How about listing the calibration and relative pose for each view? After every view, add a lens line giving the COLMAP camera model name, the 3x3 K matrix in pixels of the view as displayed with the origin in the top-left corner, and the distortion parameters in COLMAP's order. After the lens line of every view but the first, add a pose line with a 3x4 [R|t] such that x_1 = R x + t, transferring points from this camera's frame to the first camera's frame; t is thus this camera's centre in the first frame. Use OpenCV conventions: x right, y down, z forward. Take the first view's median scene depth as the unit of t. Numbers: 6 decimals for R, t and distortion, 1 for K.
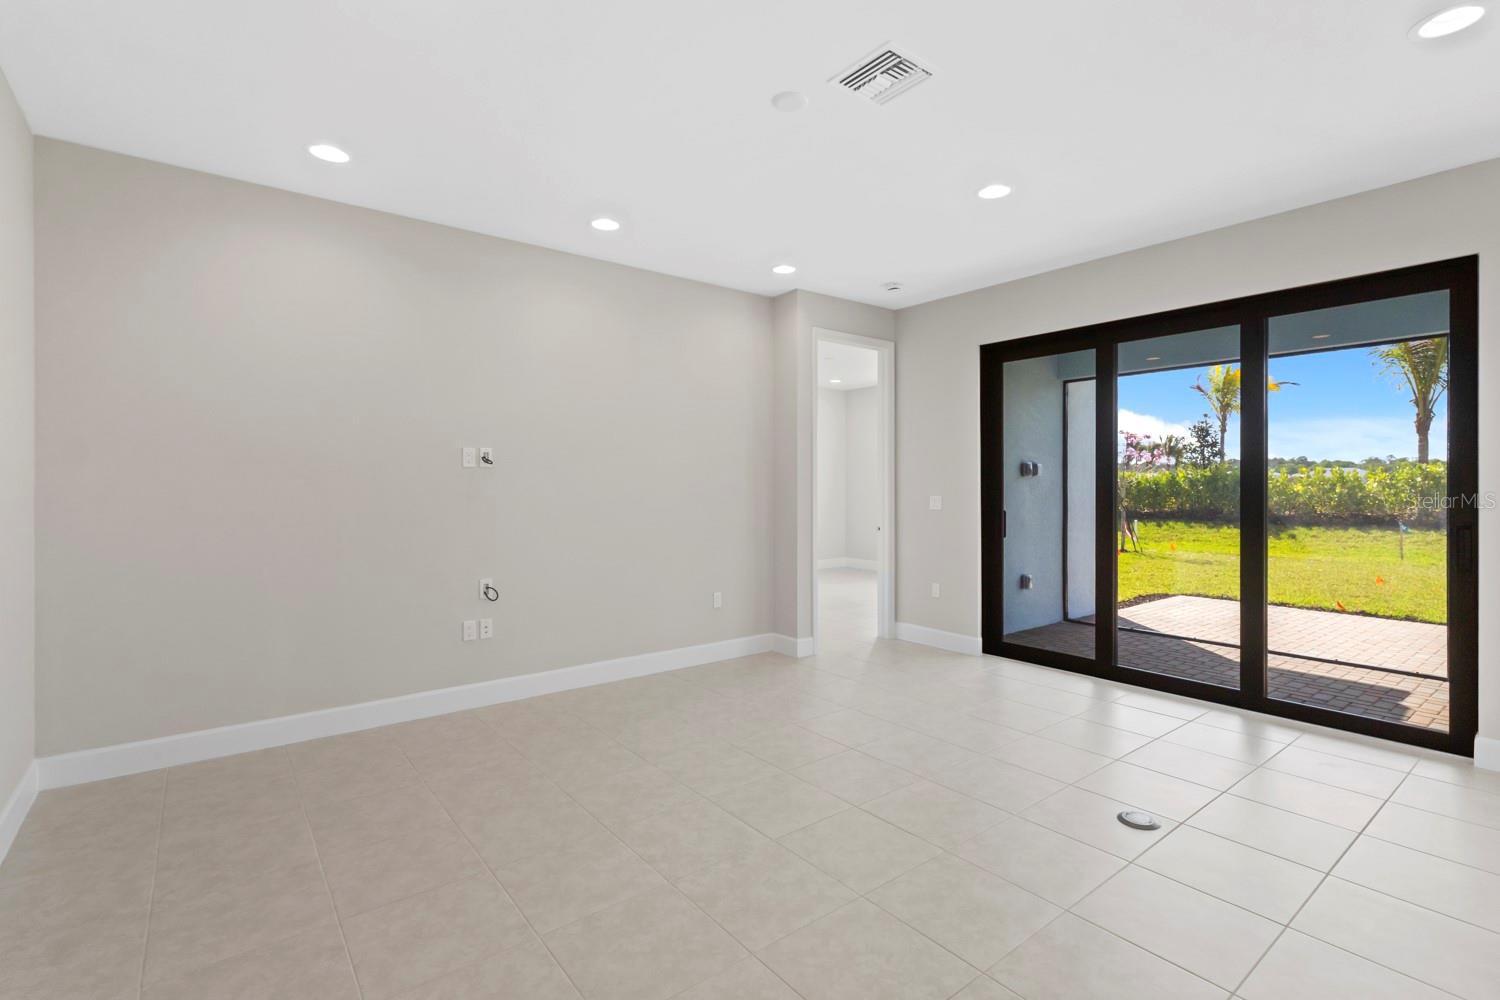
lens RADIAL K [[692.1, 0, 751.9], [0, 692.1, 491.7], [0, 0, 1]] dist [0.002183, 0.000529]
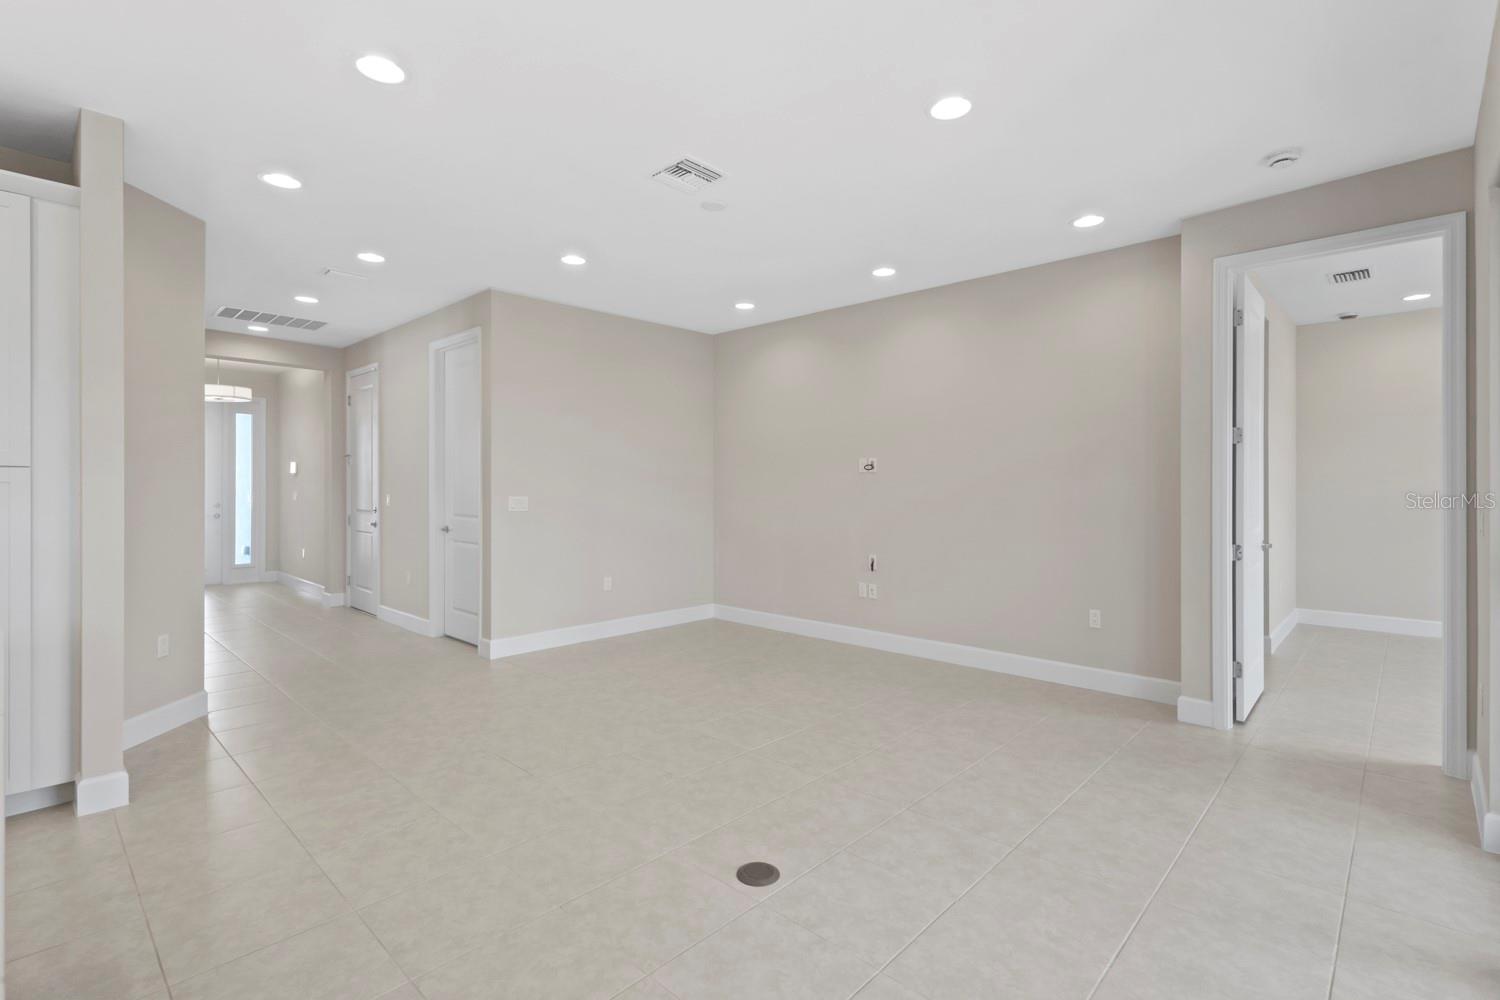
lens RADIAL K [[692.1, 0, 751.9], [0, 692.1, 491.7], [0, 0, 1]] dist [0.002183, 0.000529]
pose [[0.152582, 0.010728, -0.988233, 0.850016], [-0.009694, 0.999909, 0.009358, -0.007104], [0.988243, 0.008152, 0.152672, 0.518497]]
